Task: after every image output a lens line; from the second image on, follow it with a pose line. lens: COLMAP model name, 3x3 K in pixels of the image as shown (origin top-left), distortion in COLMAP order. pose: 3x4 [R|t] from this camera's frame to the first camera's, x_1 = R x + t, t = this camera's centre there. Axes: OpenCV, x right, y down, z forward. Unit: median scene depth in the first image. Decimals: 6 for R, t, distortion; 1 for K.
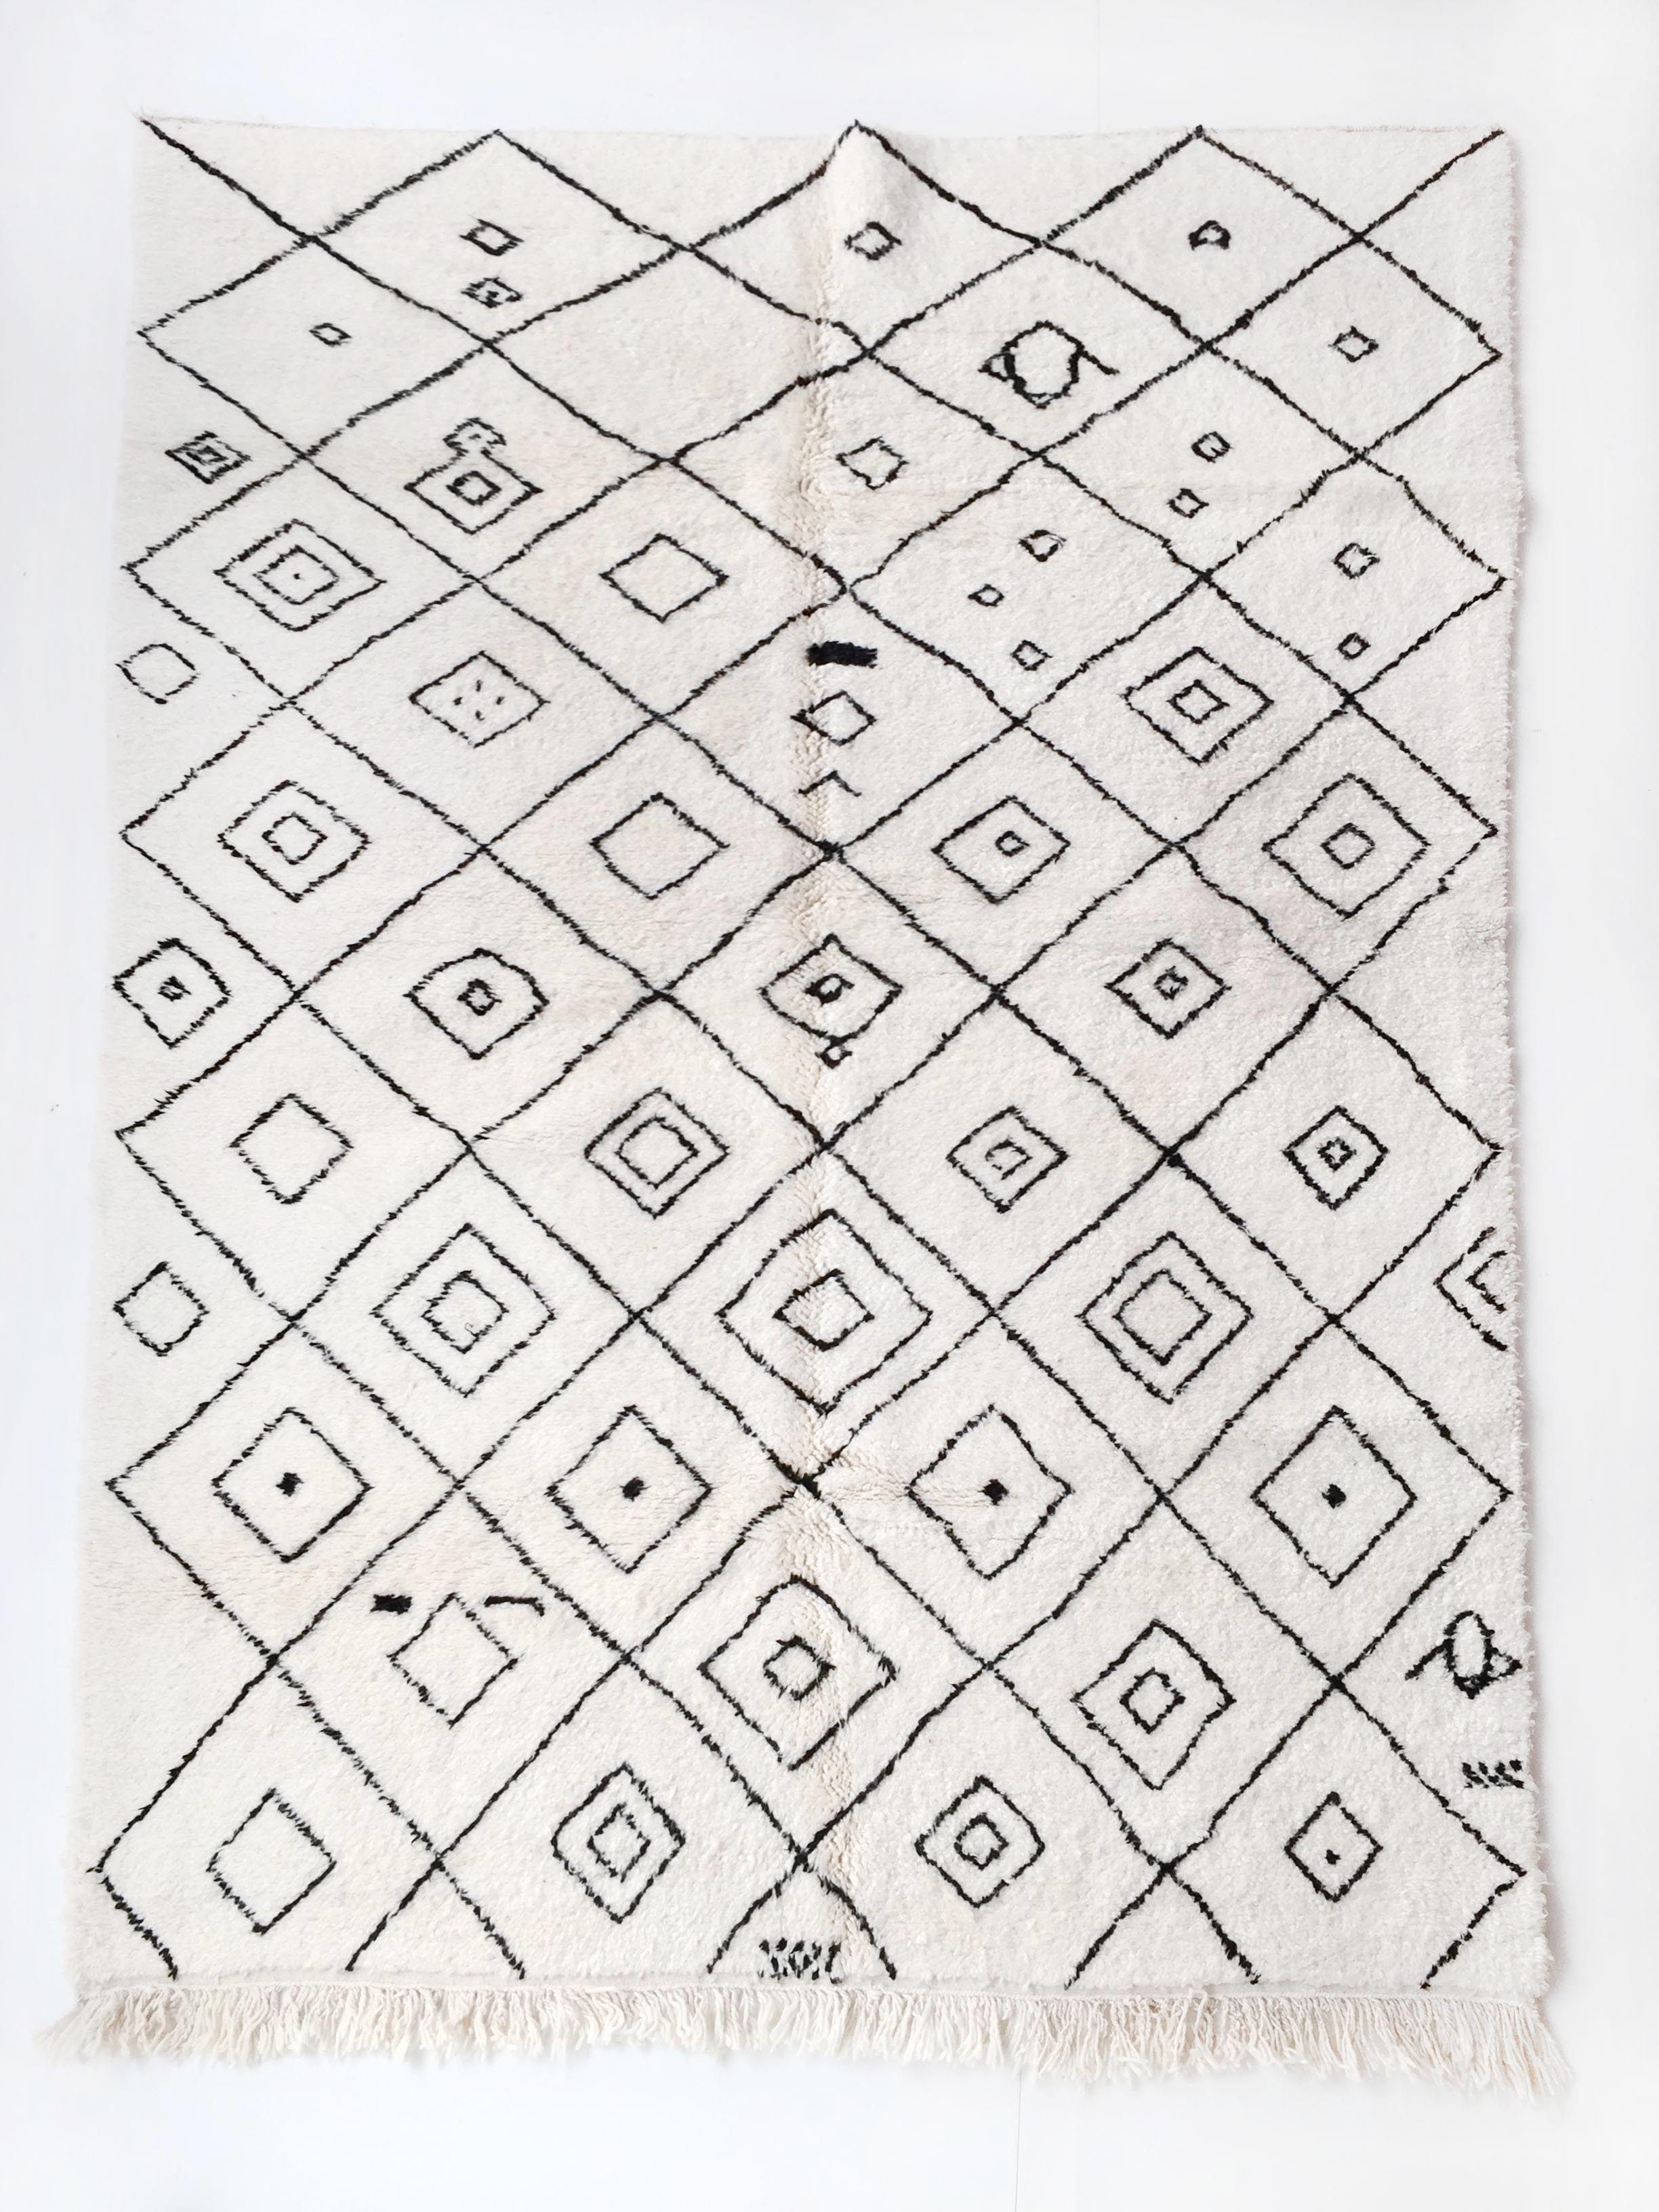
lens RADIAL K [[1877.5, 0, 829.5], [0, 1877.5, 1106.0], [0, 0, 1]] dist [0.081830, 0.009319]
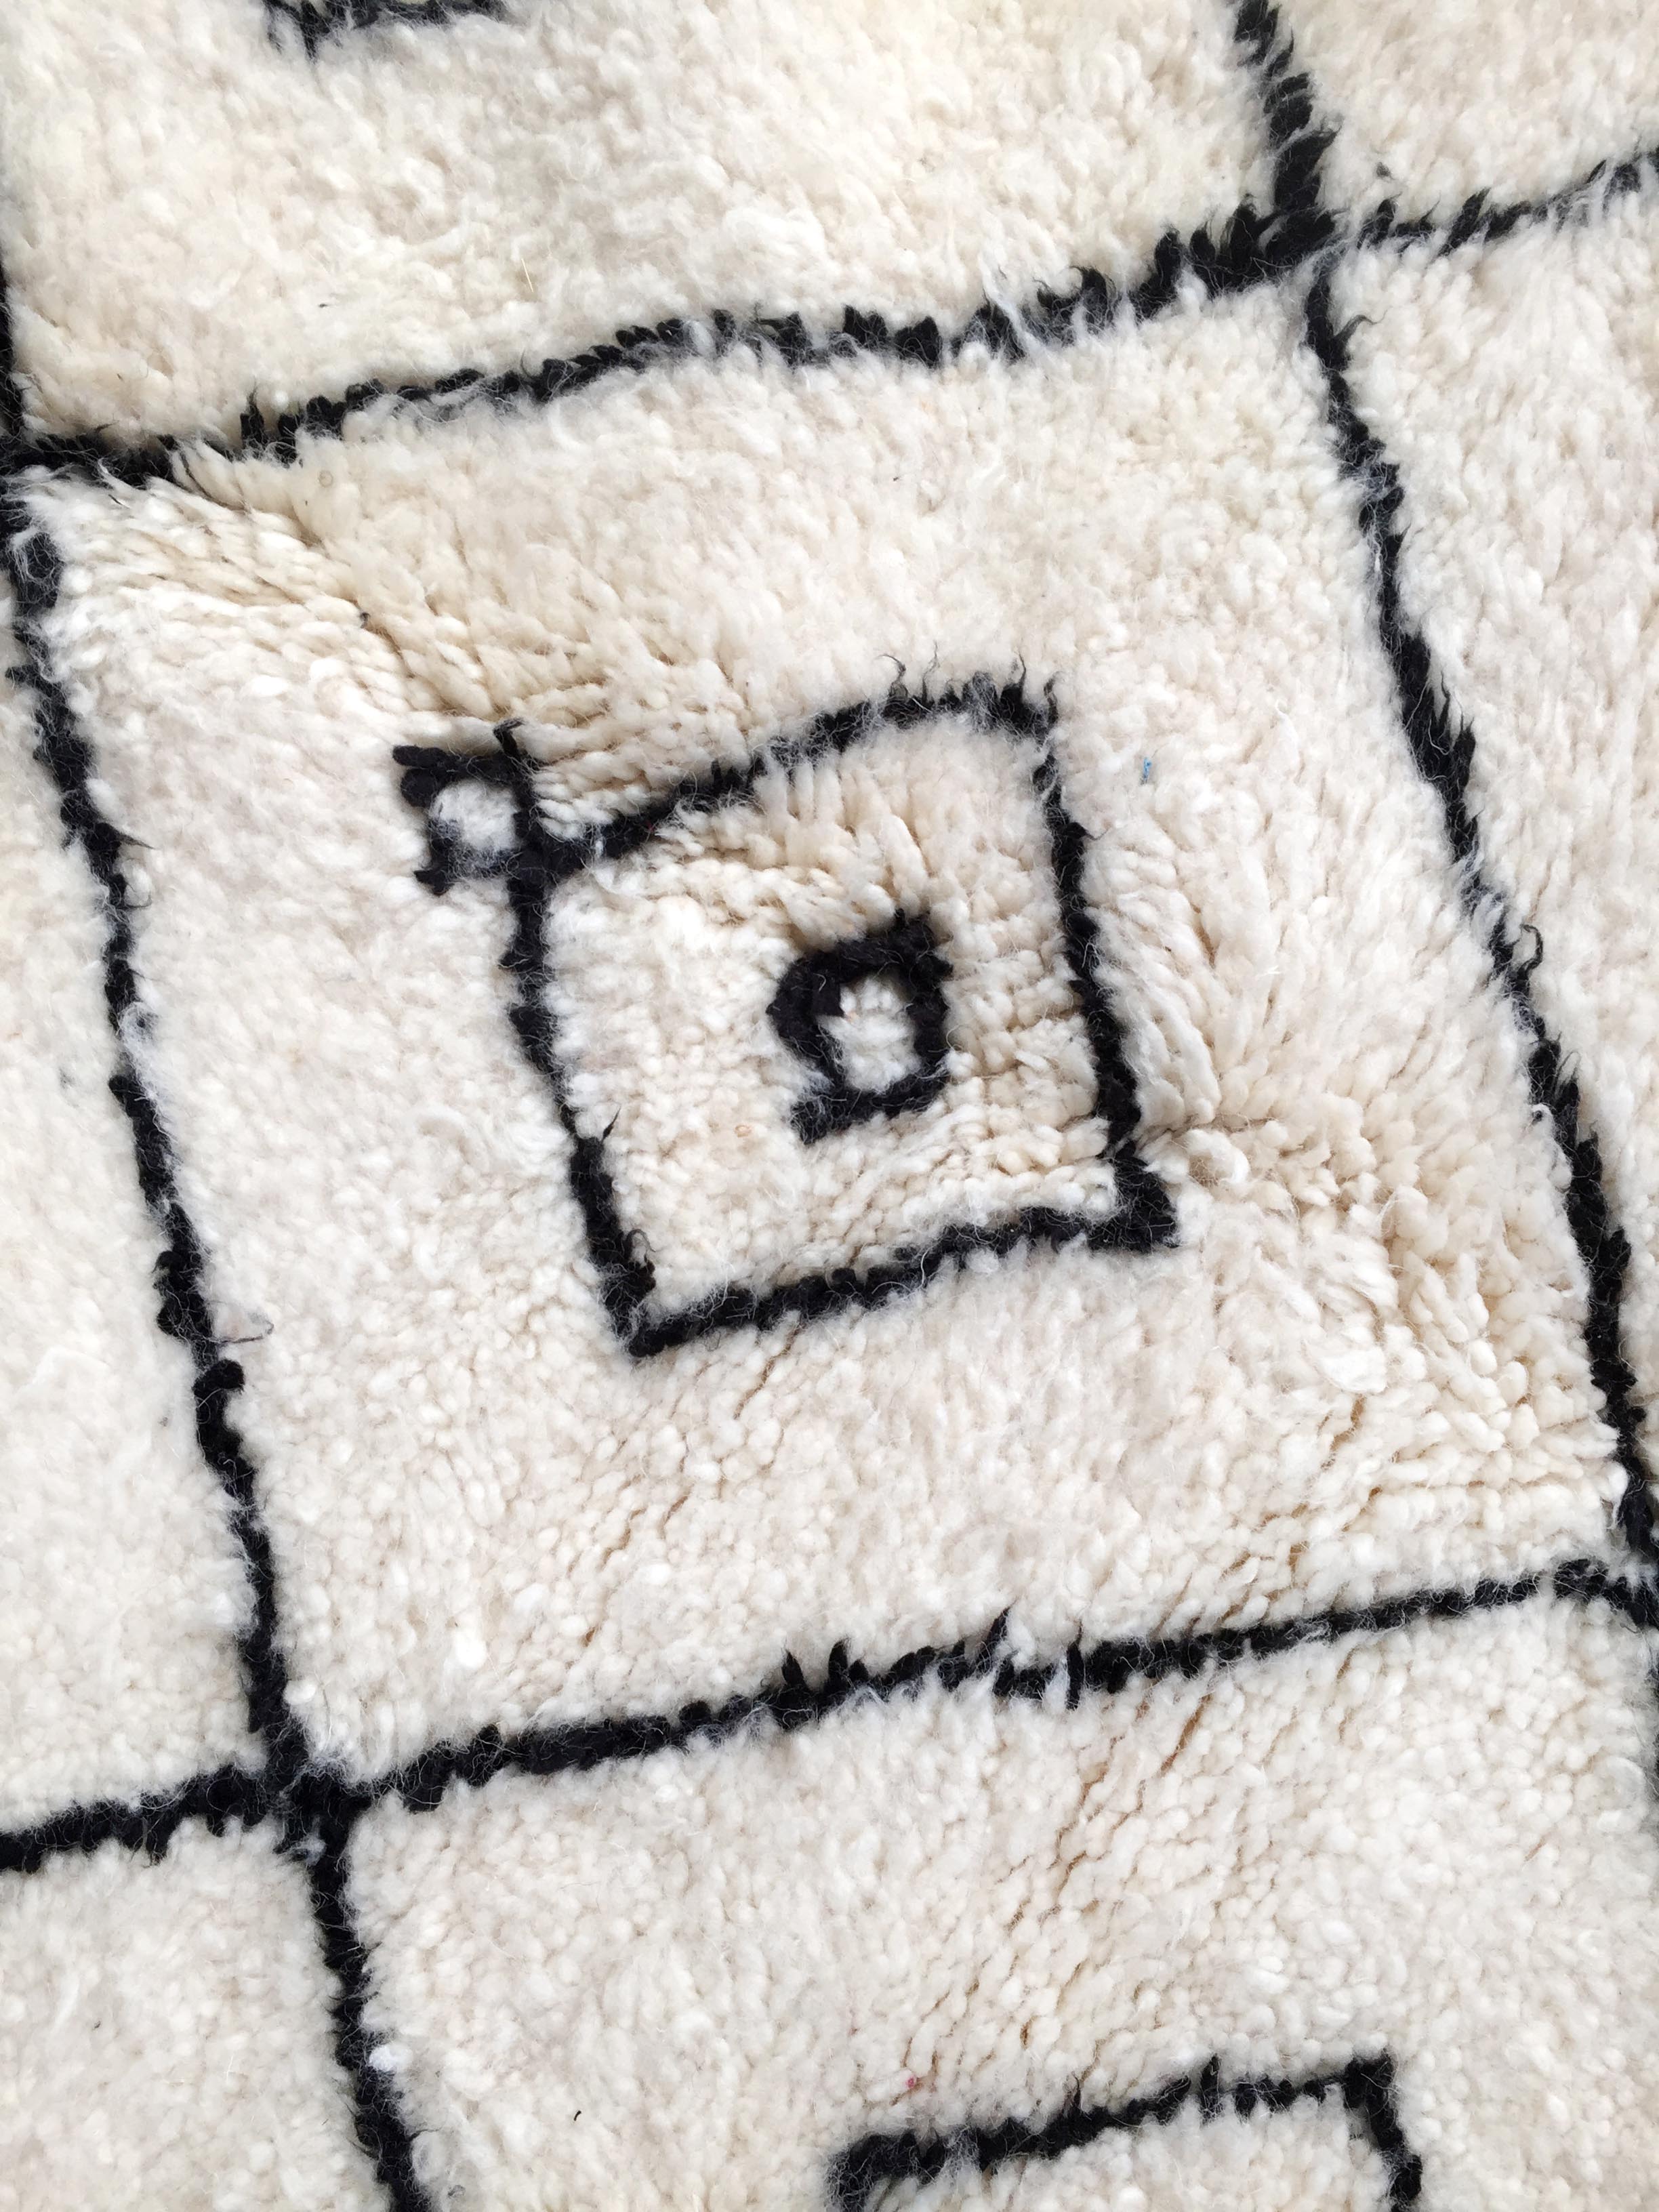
lens RADIAL K [[1877.5, 0, 829.5], [0, 1877.5, 1106.0], [0, 0, 1]] dist [0.081830, 0.009319]
pose [[-0.539290, 0.839185, -0.070252, 0.021372], [-0.750669, -0.441241, 0.491734, -0.154500], [0.381658, 0.317923, 0.867907, 0.840780]]
